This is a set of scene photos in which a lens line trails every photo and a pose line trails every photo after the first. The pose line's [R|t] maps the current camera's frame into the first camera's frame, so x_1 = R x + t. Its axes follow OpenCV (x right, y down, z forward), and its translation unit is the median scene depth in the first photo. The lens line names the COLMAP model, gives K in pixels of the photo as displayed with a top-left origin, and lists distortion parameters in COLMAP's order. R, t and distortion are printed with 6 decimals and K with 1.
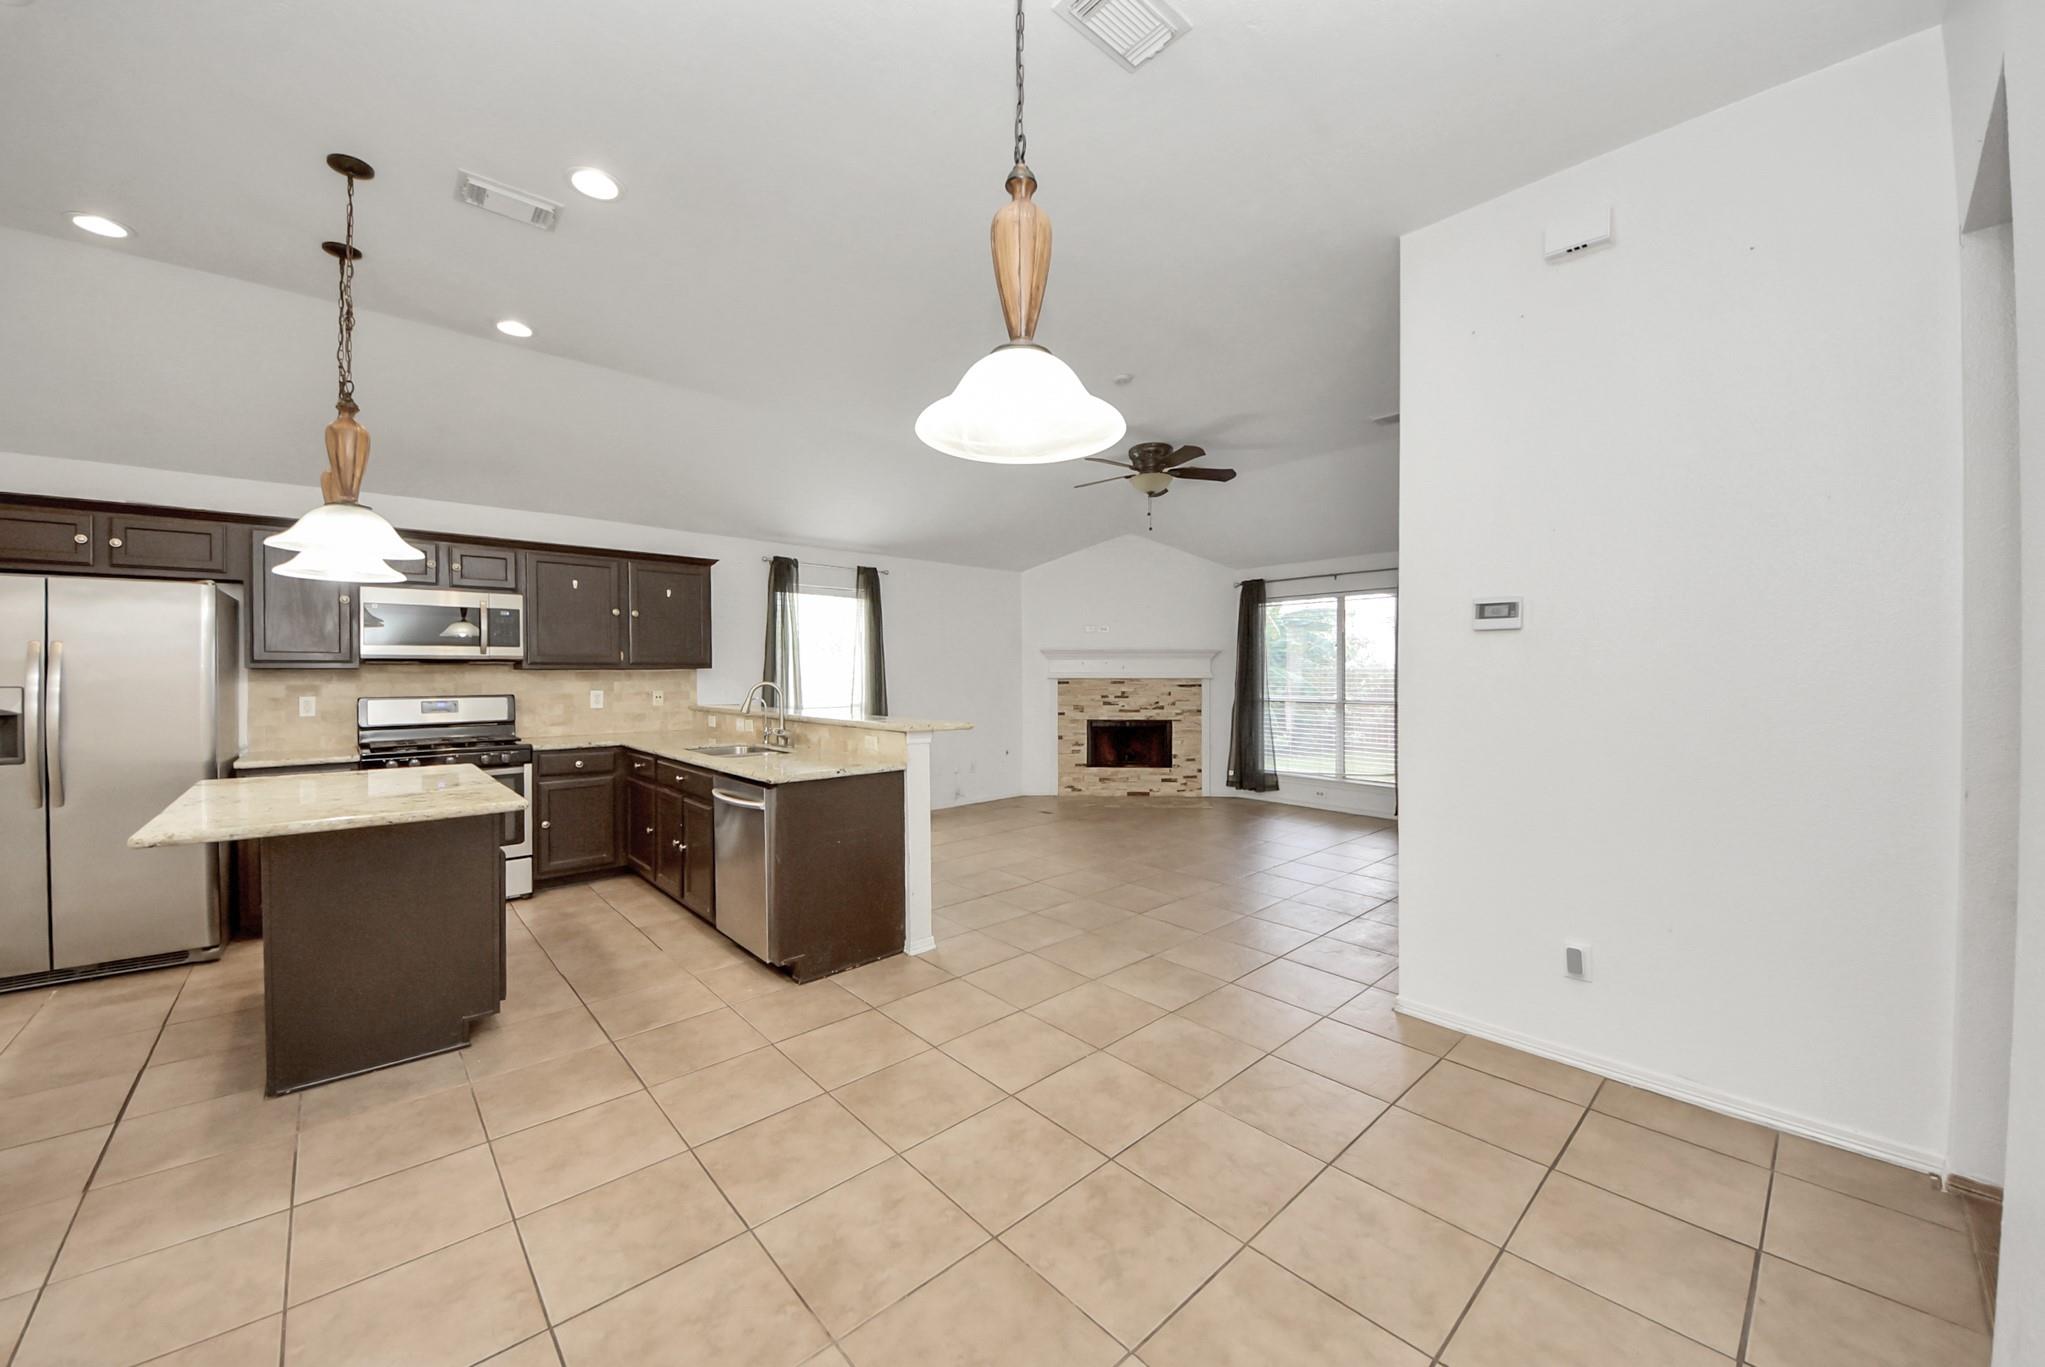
lens RADIAL K [[747.4, 0, 1095.5], [0, 747.4, 678.1], [0, 0, 1]] dist [0.004675, -0.005446]
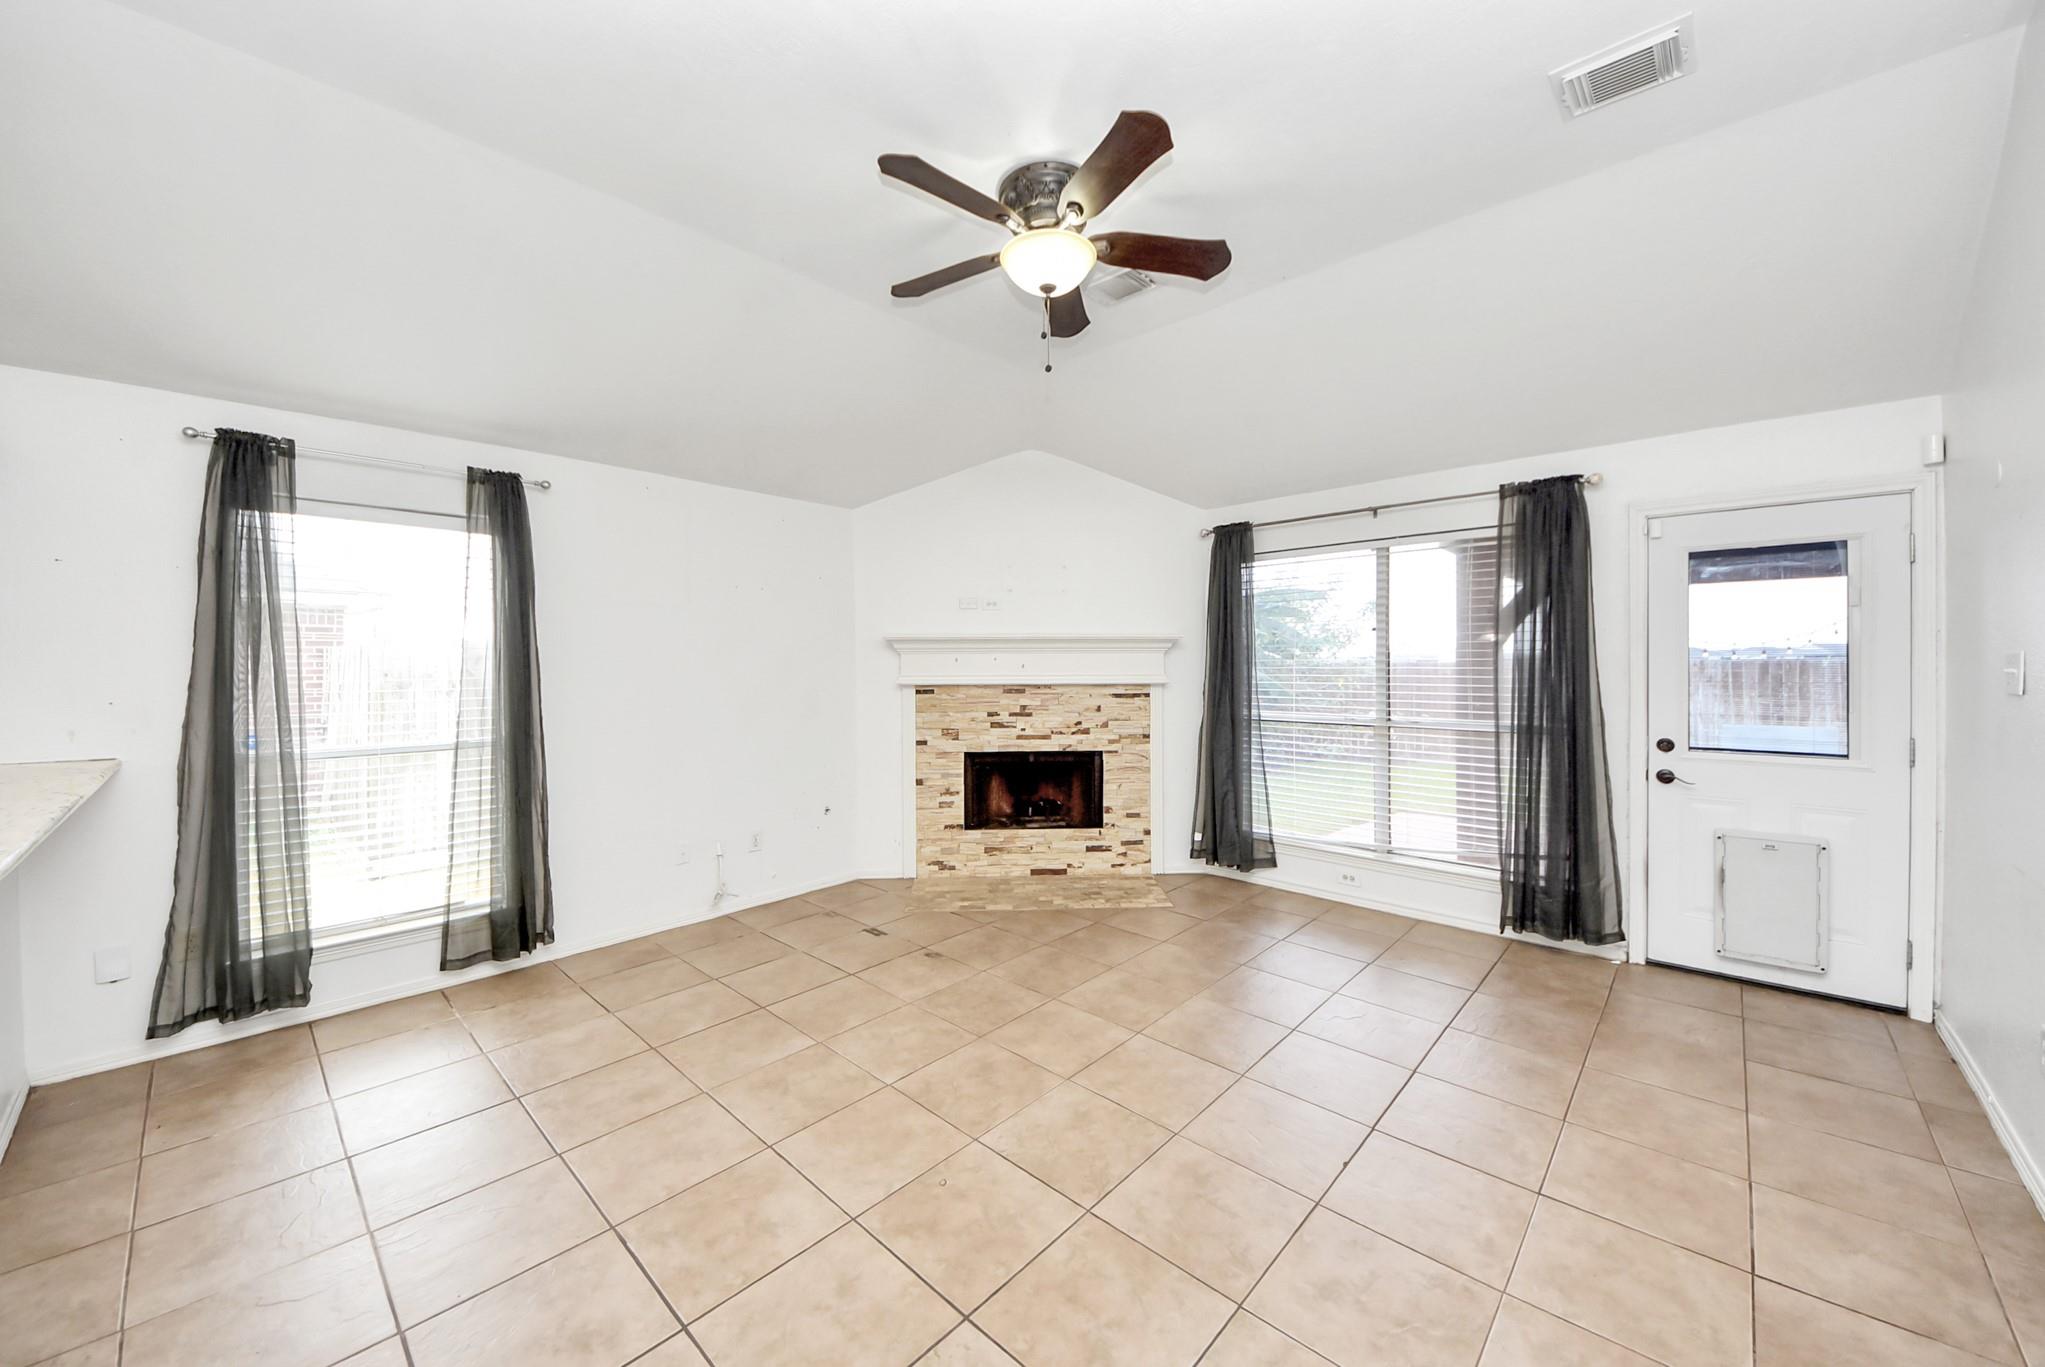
lens RADIAL K [[747.4, 0, 1096.5], [0, 747.4, 663.7], [0, 0, 1]] dist [0.004675, -0.005446]
pose [[0.997757, -0.002312, 0.066894, 0.083339], [0.002746, 0.999976, -0.006396, -0.018195], [-0.066877, 0.006565, 0.997740, 0.572545]]
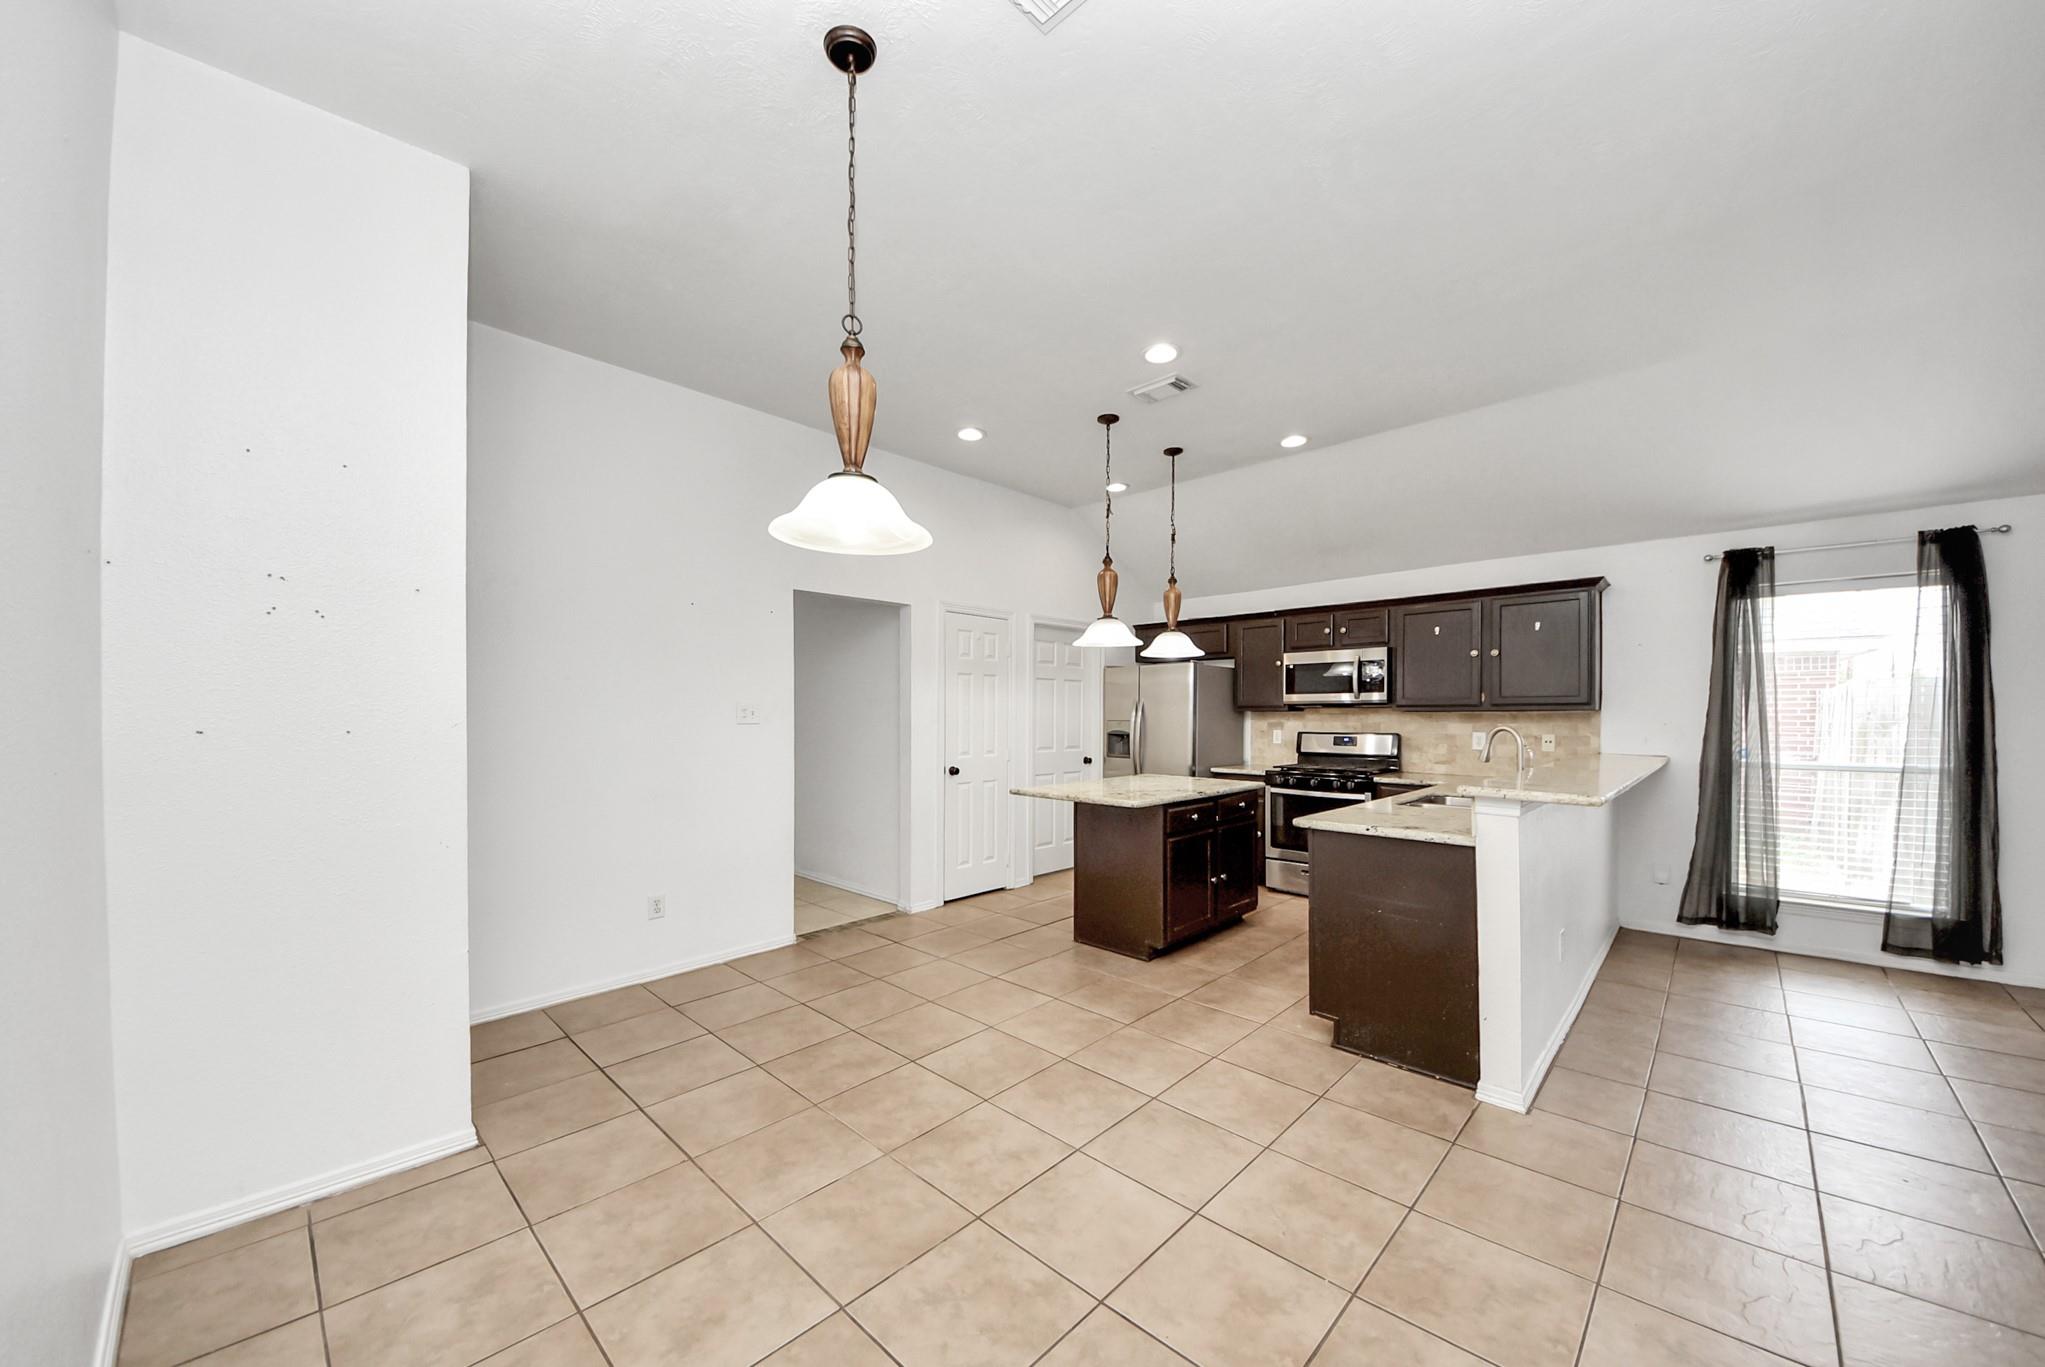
lens RADIAL K [[747.4, 0, 987.0], [0, 747.4, 722.2], [0, 0, 1]] dist [0.004675, -0.005446]
pose [[-0.018804, 0.016450, -0.999688, 0.333712], [-0.007188, 0.999837, 0.016588, -0.008236], [0.999797, 0.007497, -0.018682, 0.346288]]
